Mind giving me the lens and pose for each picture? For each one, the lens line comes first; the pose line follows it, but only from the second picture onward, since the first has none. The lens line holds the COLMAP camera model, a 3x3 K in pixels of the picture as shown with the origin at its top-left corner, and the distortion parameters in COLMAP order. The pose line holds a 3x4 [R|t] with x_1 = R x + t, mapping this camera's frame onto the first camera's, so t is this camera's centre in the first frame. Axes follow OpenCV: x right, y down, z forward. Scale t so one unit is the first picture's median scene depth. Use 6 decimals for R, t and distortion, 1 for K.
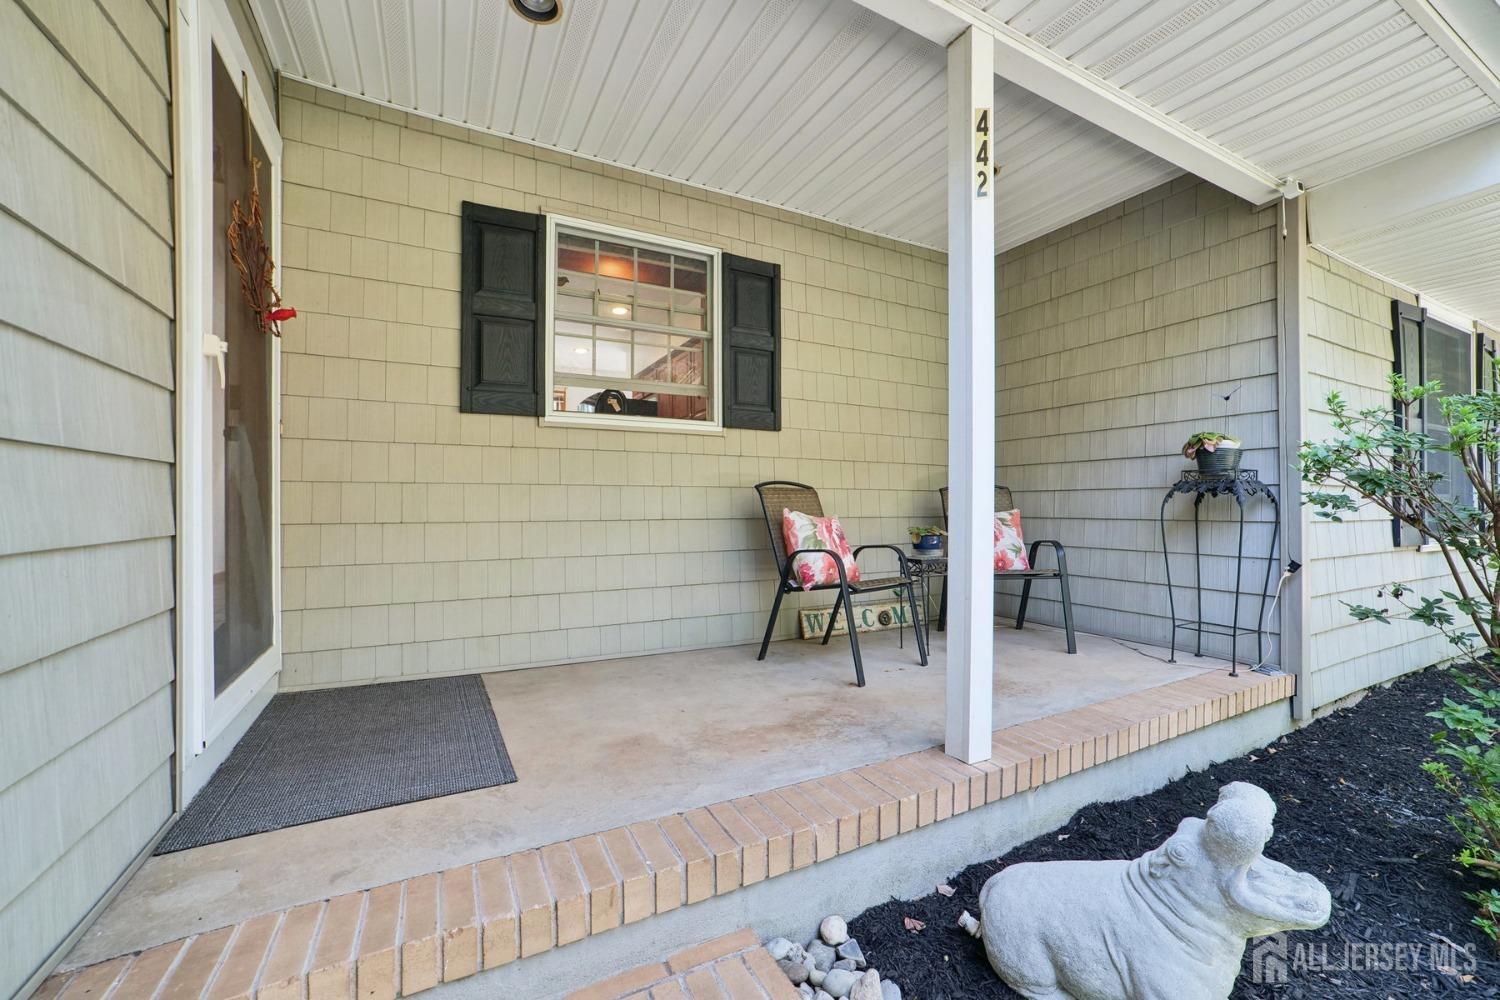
lens RADIAL K [[588.6, 0, 750.0], [0, 588.6, 500.0], [0, 0, 1]] dist [-0.001698, -0.000067]
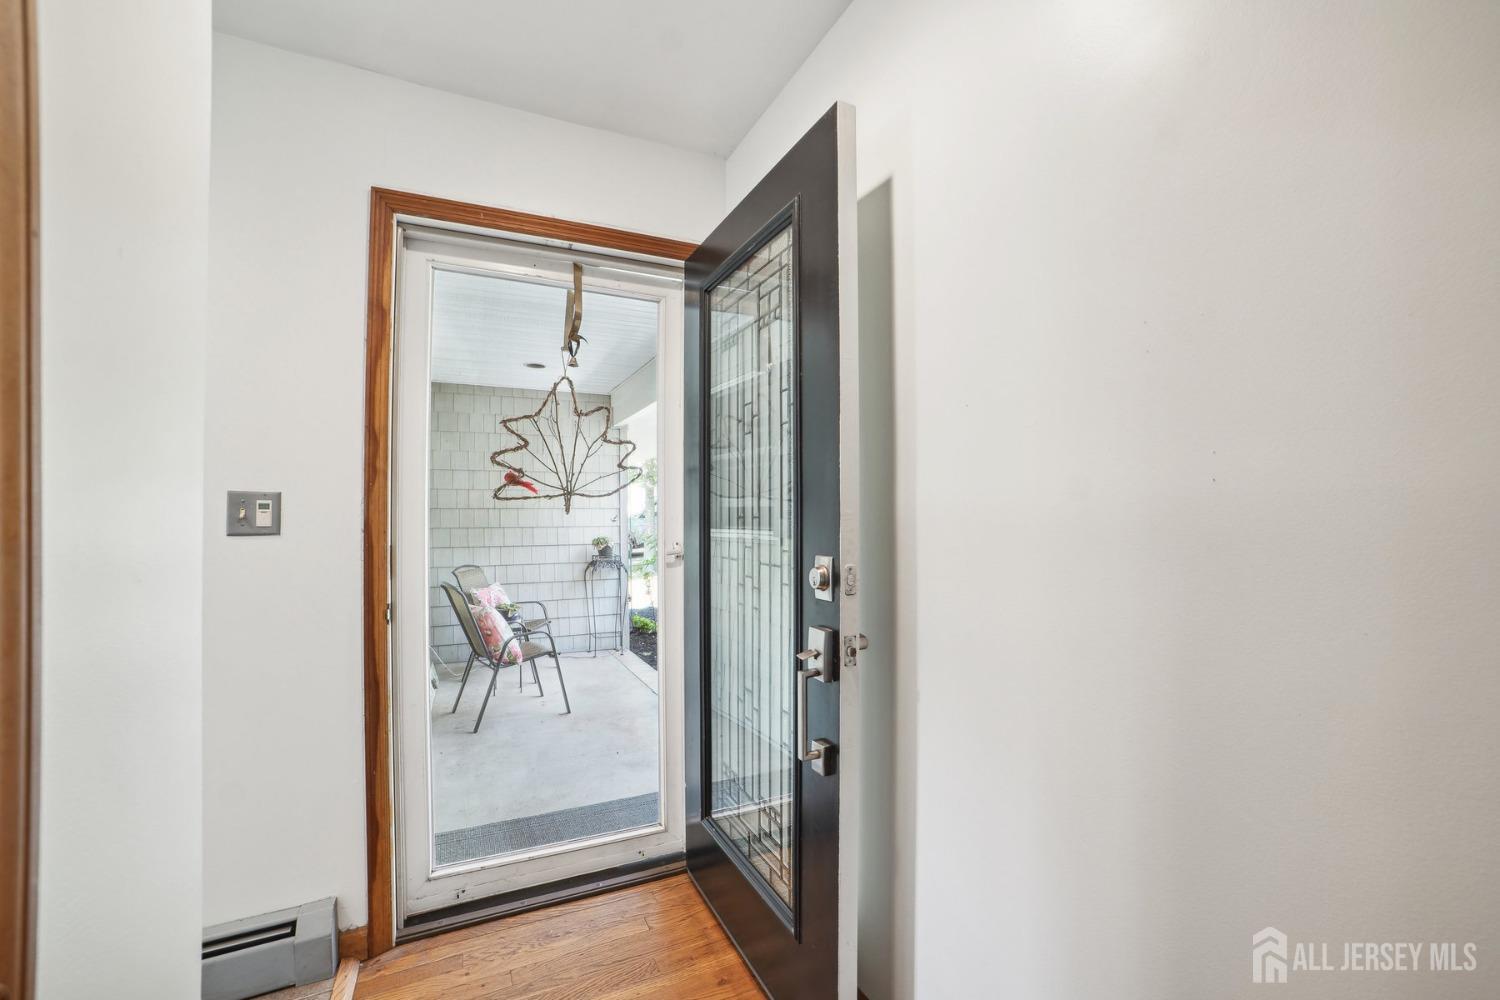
lens RADIAL K [[624.9, 0, 750.0], [0, 624.9, 500.0], [0, 0, 1]] dist [-0.072066, 0.029263]
pose [[0.040926, 0.009693, 0.999115, -1.444550], [-0.002711, 0.999950, -0.009590, -0.241224], [-0.999159, -0.002316, 0.040950, 0.444777]]
